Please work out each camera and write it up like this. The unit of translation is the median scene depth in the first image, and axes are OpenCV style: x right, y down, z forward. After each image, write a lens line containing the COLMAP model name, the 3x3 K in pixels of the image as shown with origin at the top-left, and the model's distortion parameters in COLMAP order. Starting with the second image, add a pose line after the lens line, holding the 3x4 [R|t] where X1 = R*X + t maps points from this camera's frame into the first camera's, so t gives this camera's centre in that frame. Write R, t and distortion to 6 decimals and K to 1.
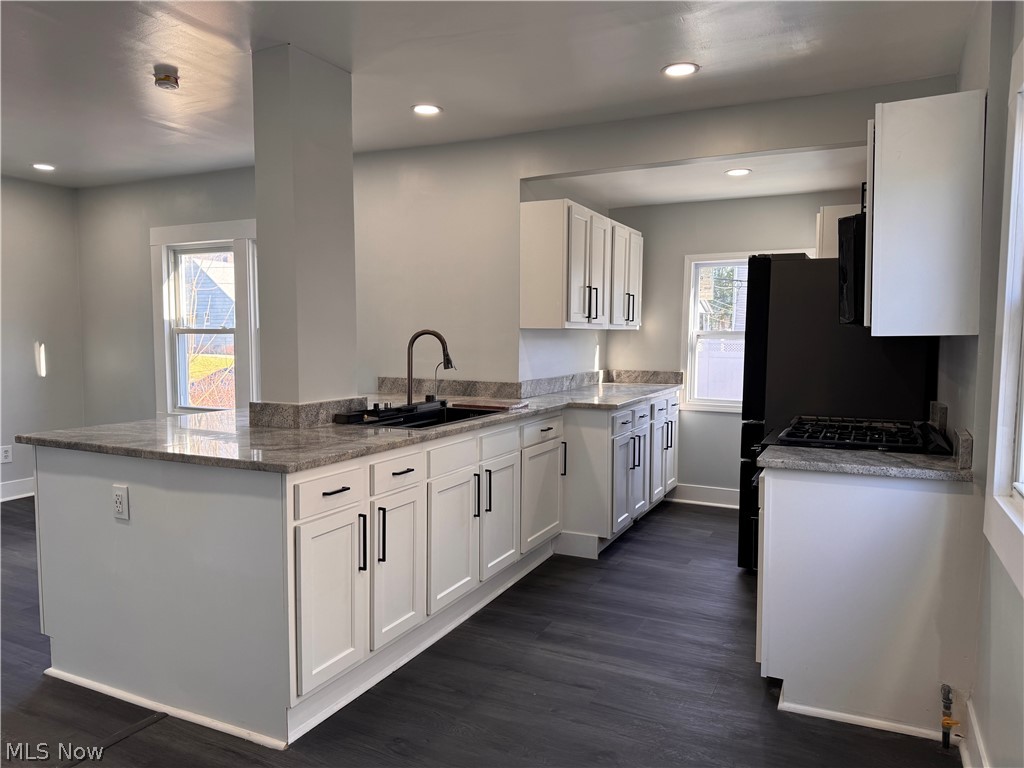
lens RADIAL K [[719.3, 0, 468.5], [0, 719.3, 380.9], [0, 0, 1]] dist [0.057910, -0.087270]
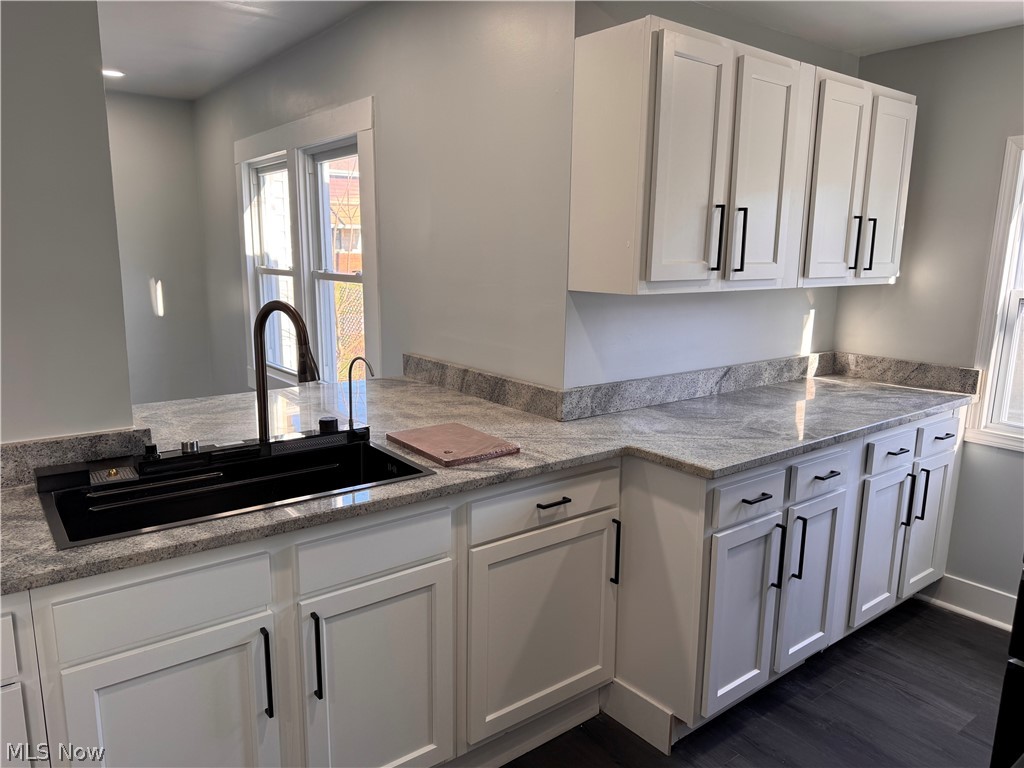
lens RADIAL K [[719.3, 0, 485.1], [0, 719.3, 384.0], [0, 0, 1]] dist [0.057910, -0.087270]
pose [[0.909547, 0.081230, -0.407586, 0.190067], [-0.035235, 0.992254, 0.119125, -0.052388], [0.414105, -0.093989, 0.905363, 0.389573]]
